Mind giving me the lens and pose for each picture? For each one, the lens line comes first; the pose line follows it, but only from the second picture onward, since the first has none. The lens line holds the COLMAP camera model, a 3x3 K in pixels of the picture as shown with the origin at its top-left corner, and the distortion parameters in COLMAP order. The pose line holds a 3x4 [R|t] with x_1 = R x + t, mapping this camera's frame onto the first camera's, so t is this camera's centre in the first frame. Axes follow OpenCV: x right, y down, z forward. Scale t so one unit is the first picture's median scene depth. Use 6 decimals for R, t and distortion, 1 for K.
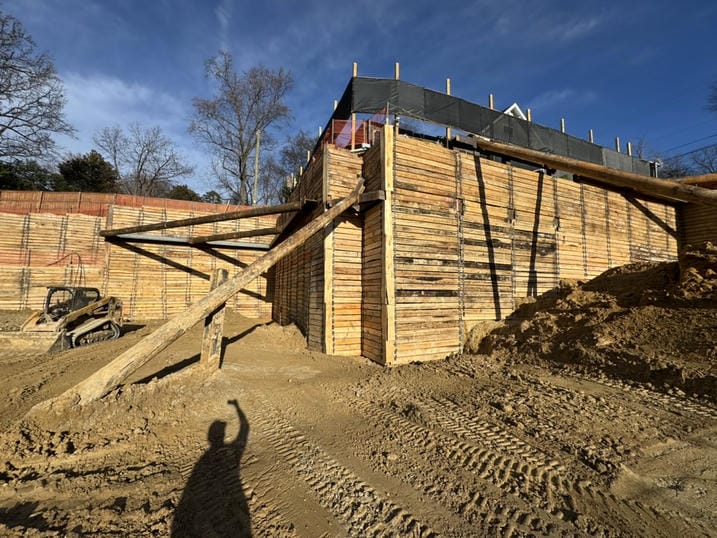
lens RADIAL K [[284.0, 0, 360.0], [0, 284.0, 266.6], [0, 0, 1]] dist [-0.000588, 0.000232]
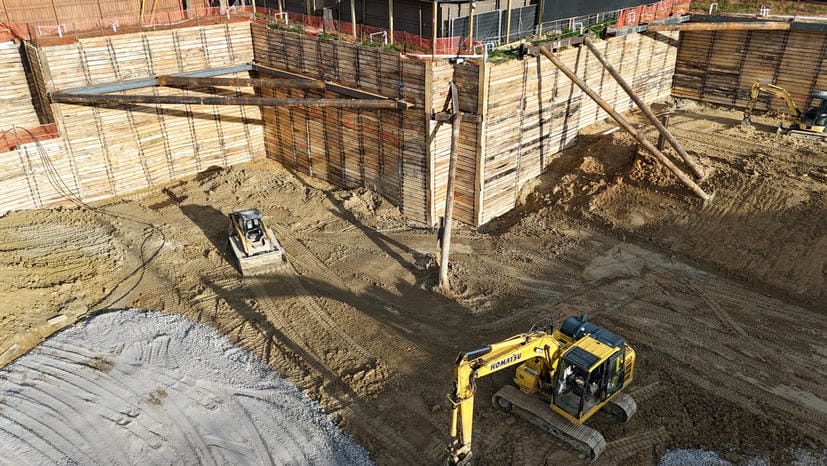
lens RADIAL K [[620.0, 0, 416.1], [0, 620.0, 236.5], [0, 0, 1]] dist [0.050861, -0.018247]
pose [[0.920848, -0.186121, 0.342634, -1.236142], [-0.026608, 0.846682, 0.531434, -1.249366], [-0.389013, -0.498487, 0.774713, -1.366837]]
